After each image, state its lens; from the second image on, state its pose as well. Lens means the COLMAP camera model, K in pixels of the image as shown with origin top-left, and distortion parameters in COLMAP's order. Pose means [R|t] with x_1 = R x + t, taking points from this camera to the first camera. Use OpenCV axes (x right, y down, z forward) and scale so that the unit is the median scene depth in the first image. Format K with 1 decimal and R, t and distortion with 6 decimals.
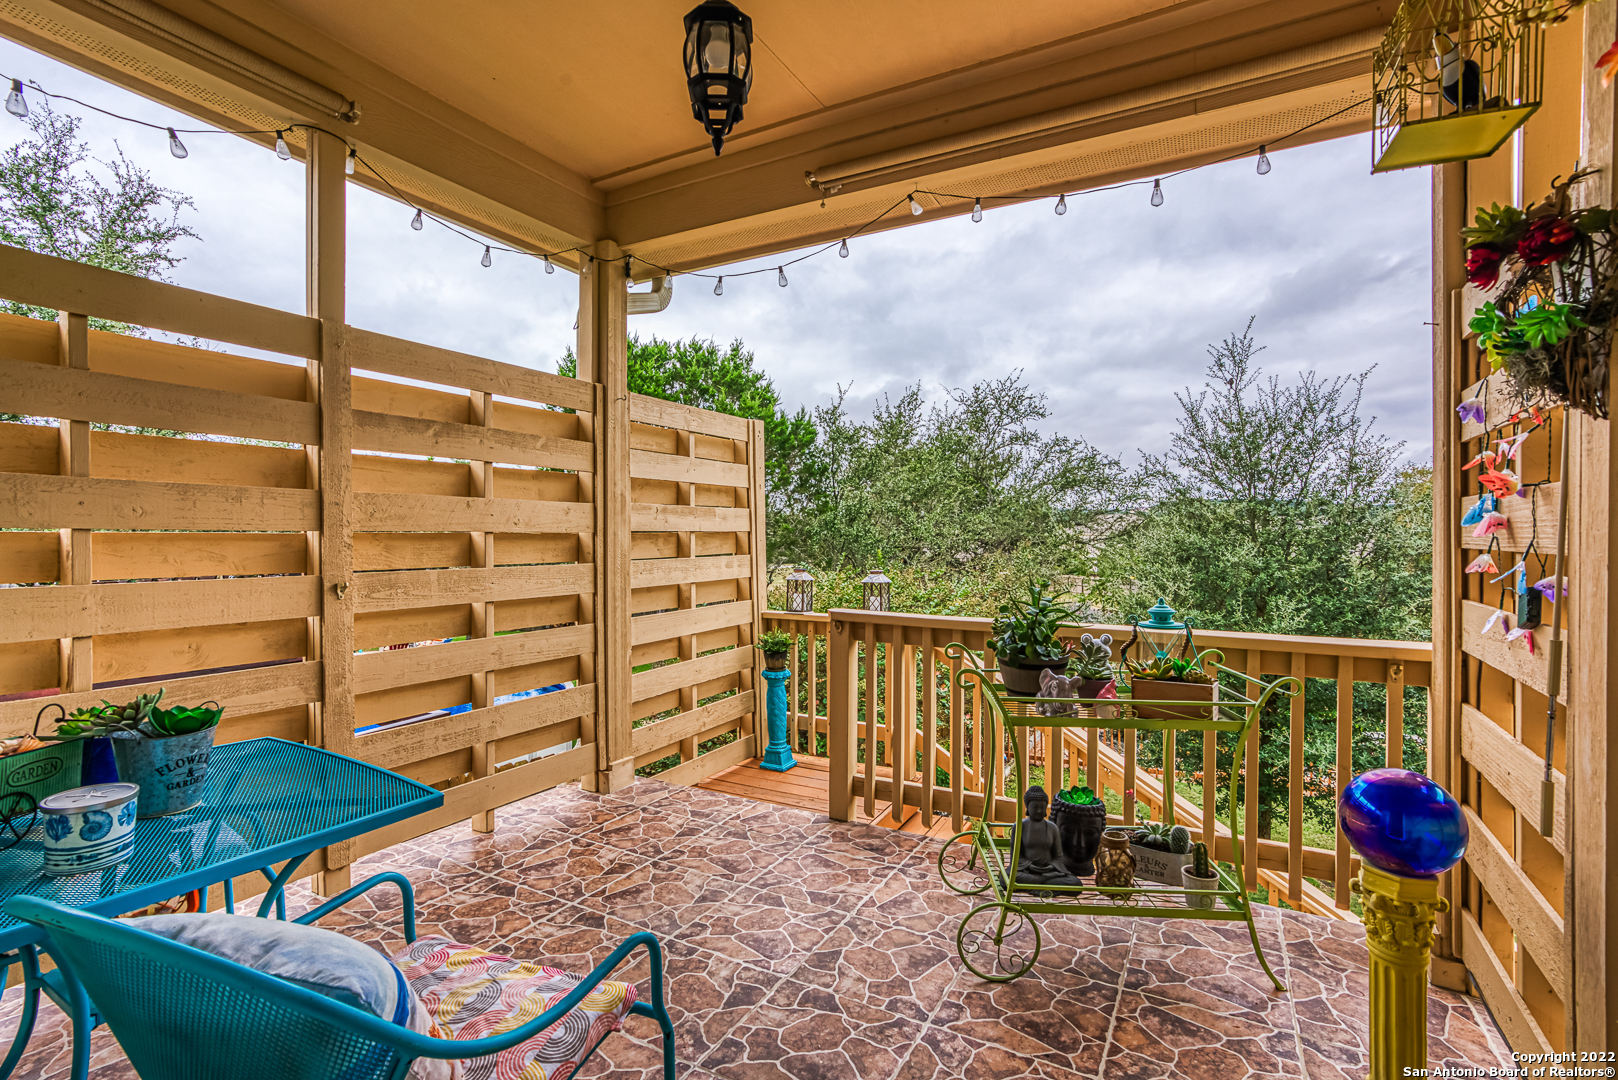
lens RADIAL K [[751.1, 0, 806.6], [0, 751.1, 546.7], [0, 0, 1]] dist [-0.061112, 0.032649]
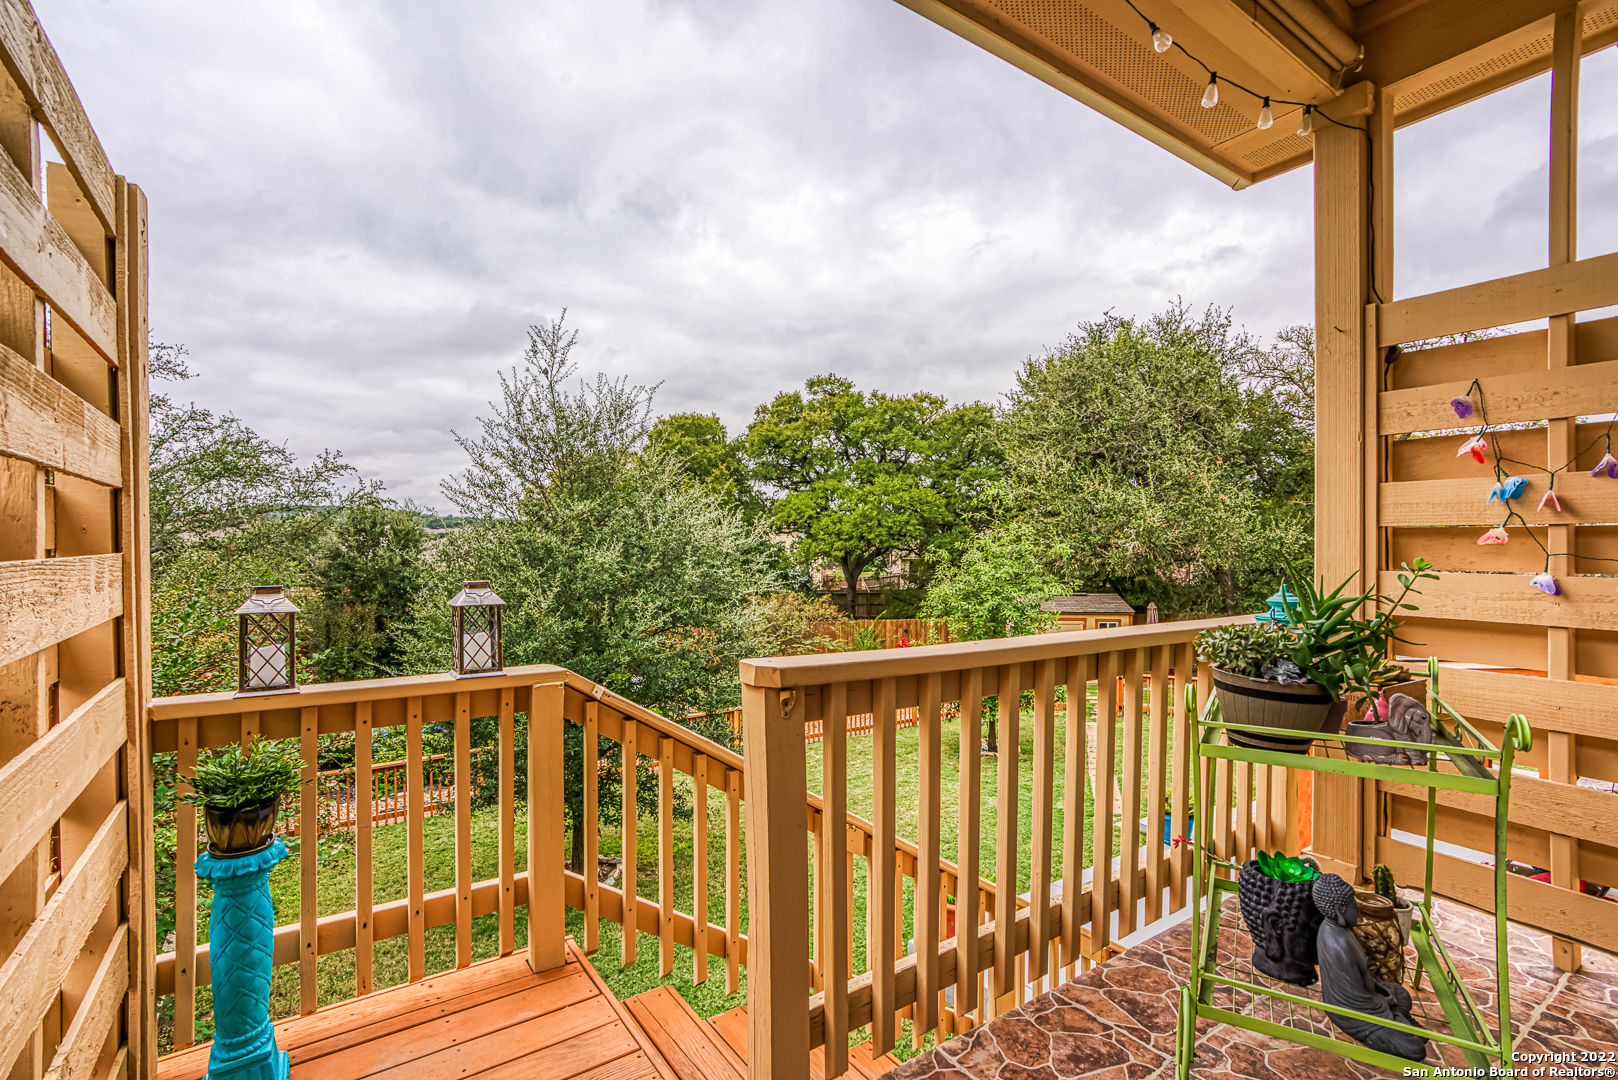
lens RADIAL K [[751.1, 0, 806.6], [0, 751.1, 546.7], [0, 0, 1]] dist [-0.061112, 0.032649]
pose [[0.445463, -0.000723, 0.895300, -0.122479], [0.010509, 0.999935, -0.004422, 0.006498], [-0.895239, 0.011379, 0.445442, 0.285262]]
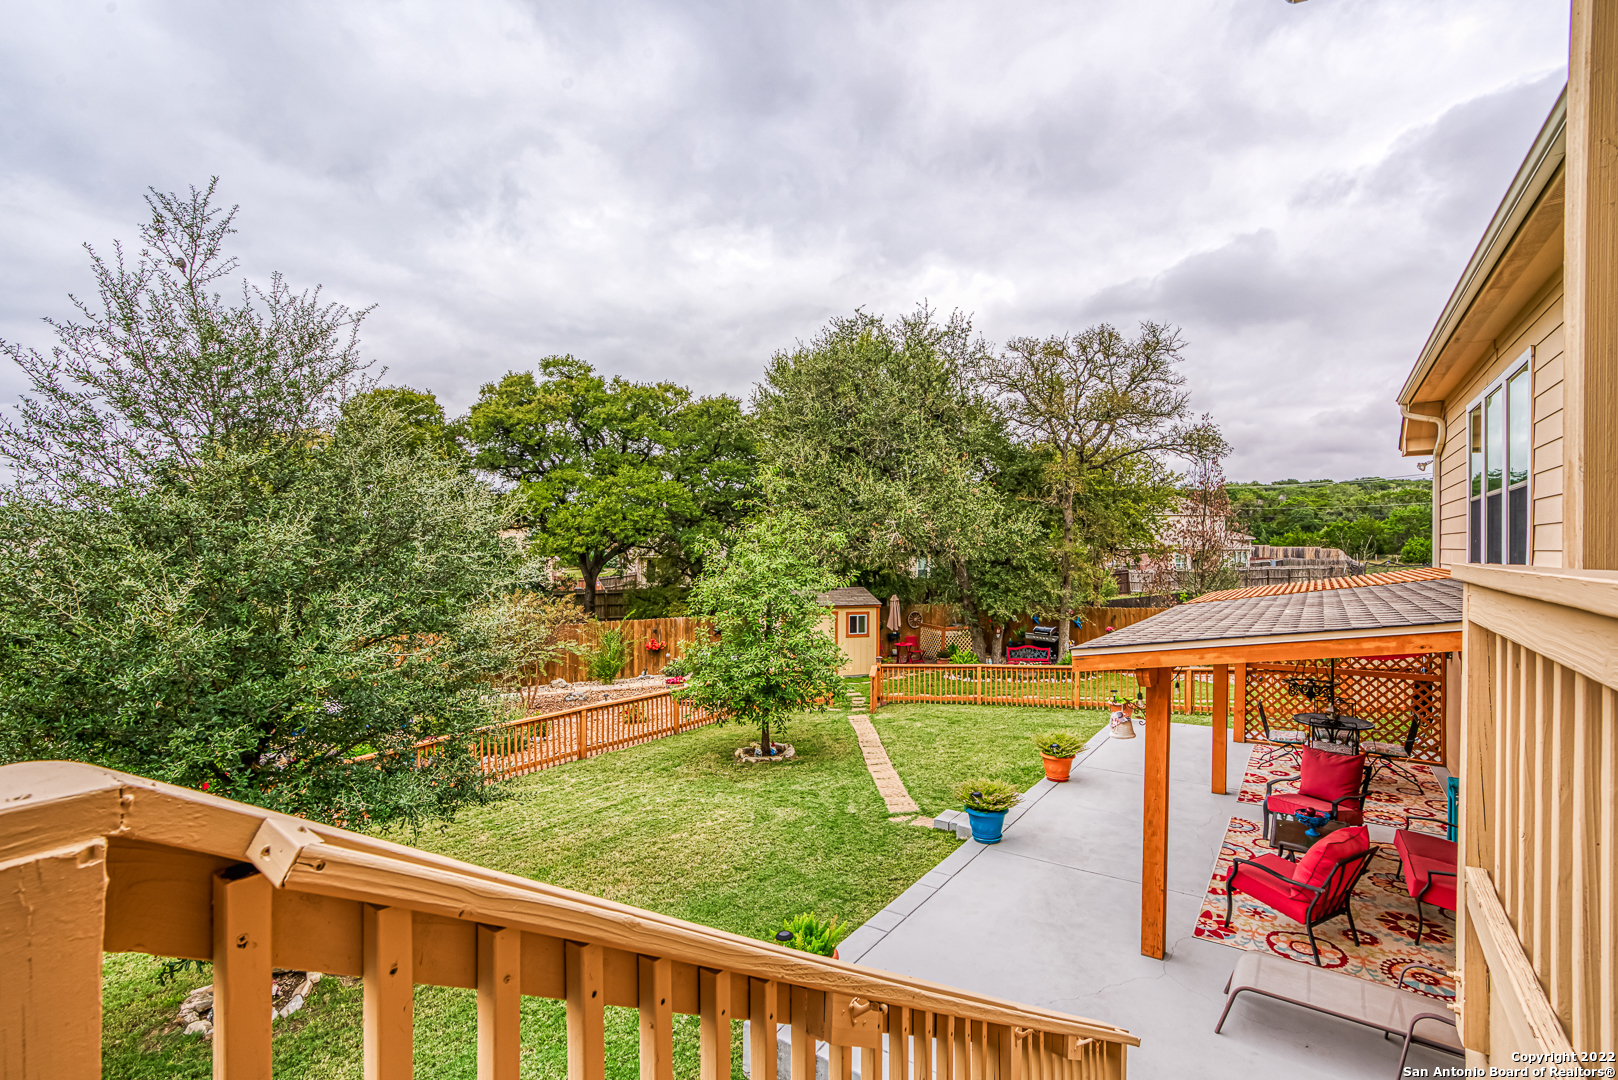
lens RADIAL K [[751.1, 0, 806.6], [0, 751.1, 546.7], [0, 0, 1]] dist [-0.061112, 0.032649]
pose [[0.106473, -0.001654, 0.994314, 0.012174], [0.015485, 0.999880, 0.000005, 0.026760], [-0.994195, 0.015397, 0.106486, 0.405841]]
